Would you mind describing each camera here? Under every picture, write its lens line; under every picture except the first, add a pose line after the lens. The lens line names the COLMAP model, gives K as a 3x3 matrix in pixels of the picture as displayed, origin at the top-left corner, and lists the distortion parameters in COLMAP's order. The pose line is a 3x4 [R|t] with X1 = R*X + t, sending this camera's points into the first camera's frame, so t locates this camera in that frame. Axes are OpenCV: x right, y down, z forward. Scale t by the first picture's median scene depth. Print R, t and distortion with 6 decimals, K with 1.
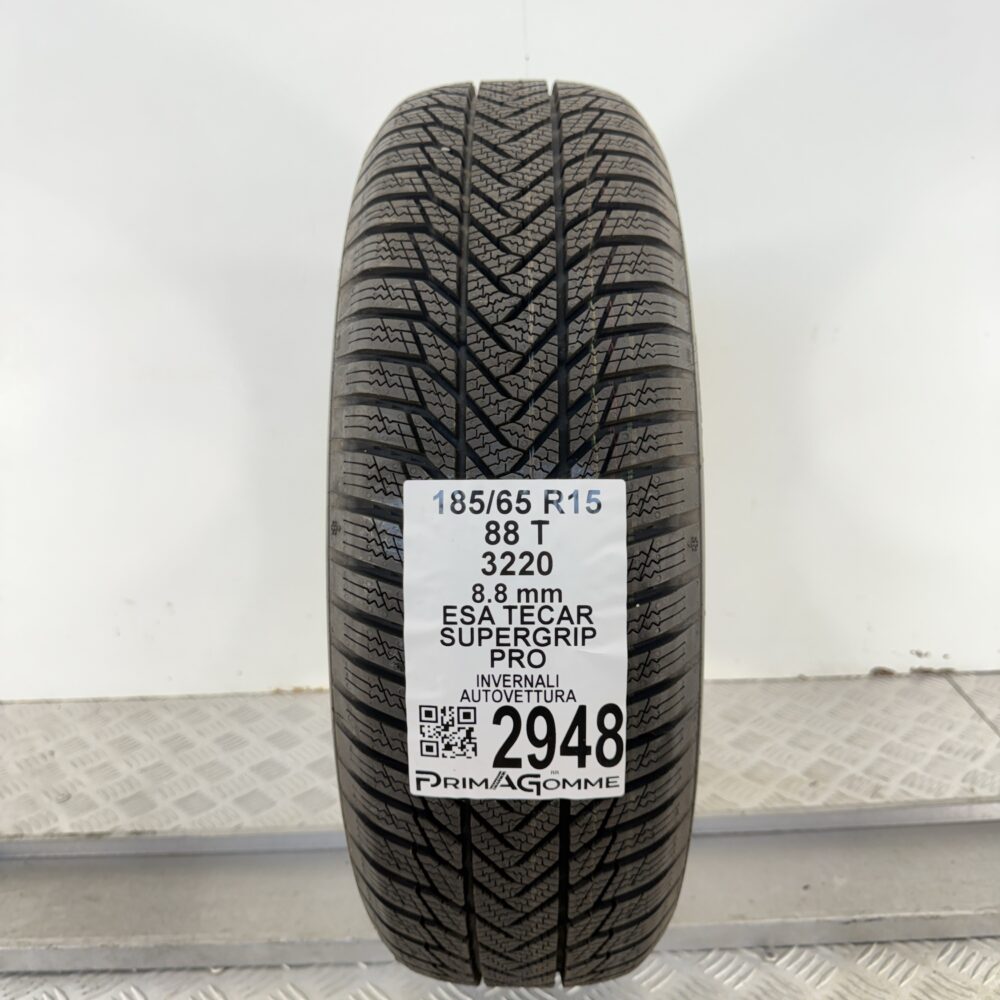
lens RADIAL K [[937.9, 0, 500.0], [0, 937.9, 500.0], [0, 0, 1]] dist [0.138229, -0.318738]
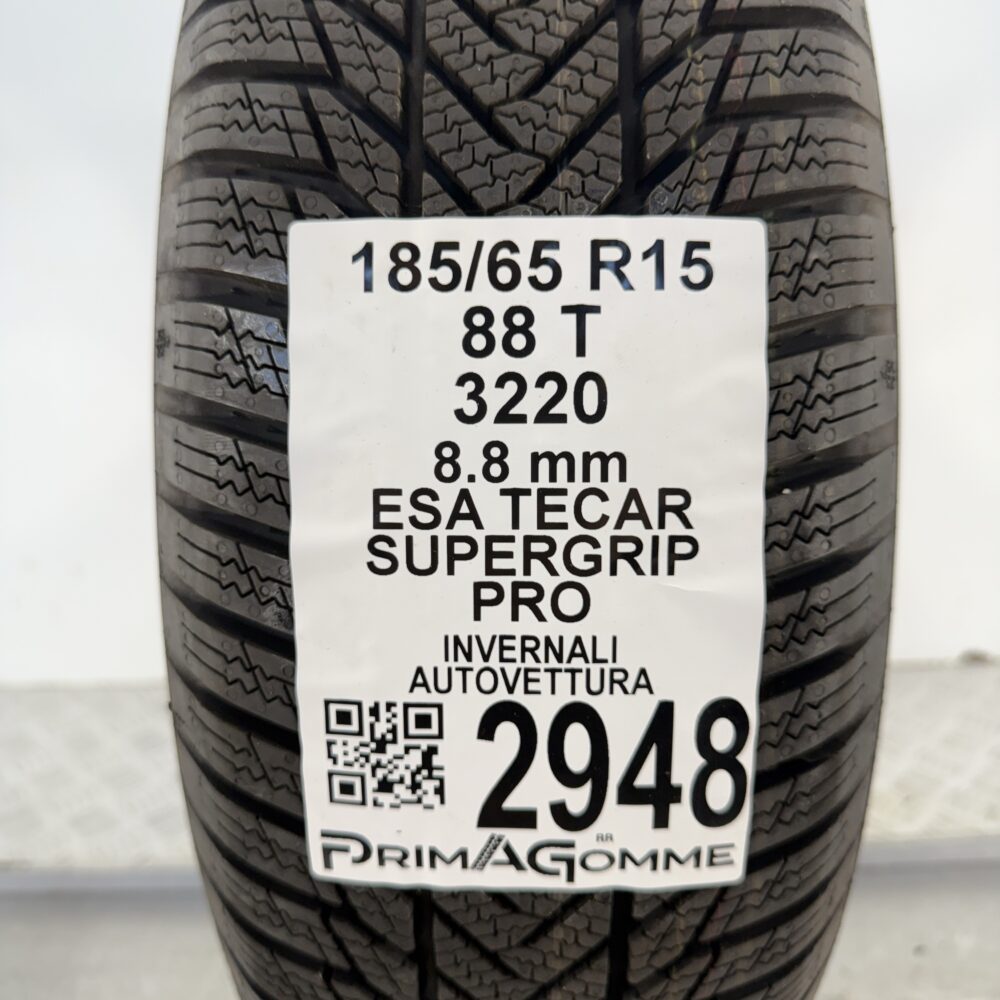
lens RADIAL K [[956.1, 0, 500.0], [0, 956.1, 500.0], [0, 0, 1]] dist [0.142409, -0.443799]
pose [[0.999983, 0.005252, 0.002431, 0.001965], [-0.005278, 0.999927, 0.010829, 0.111077], [-0.002374, -0.010842, 0.999938, 0.514853]]
